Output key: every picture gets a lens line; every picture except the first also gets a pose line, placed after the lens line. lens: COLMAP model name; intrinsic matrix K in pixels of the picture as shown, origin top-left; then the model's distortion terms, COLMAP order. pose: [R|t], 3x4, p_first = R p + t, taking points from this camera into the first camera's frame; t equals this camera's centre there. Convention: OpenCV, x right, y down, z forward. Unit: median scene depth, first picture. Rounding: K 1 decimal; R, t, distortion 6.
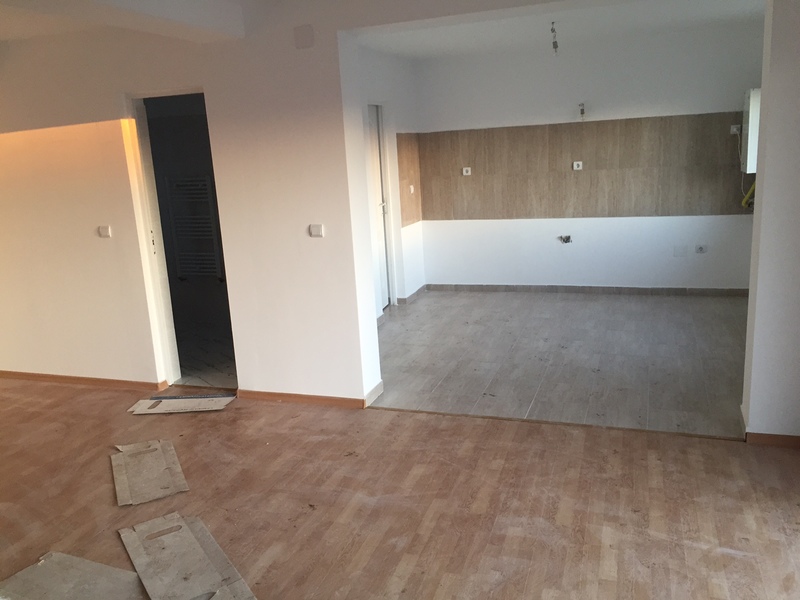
lens RADIAL K [[684.0, 0, 403.8], [0, 684.0, 300.9], [0, 0, 1]] dist [0.053835, -0.015022]
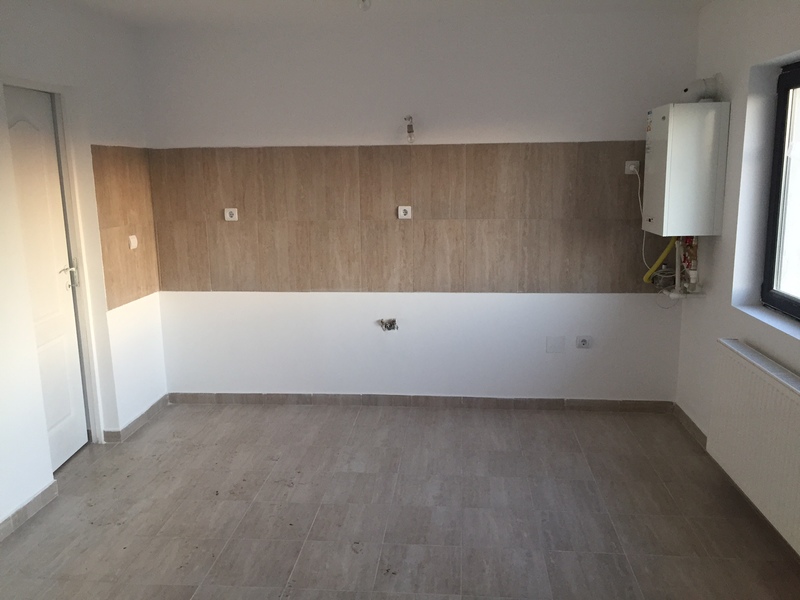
lens RADIAL K [[684.0, 0, 403.8], [0, 684.0, 300.9], [0, 0, 1]] dist [0.053835, -0.015022]
pose [[0.967420, -0.005897, 0.253107, 0.089858], [0.016379, 0.999092, -0.039325, -0.088743], [-0.252645, 0.042190, 0.966639, 0.385650]]
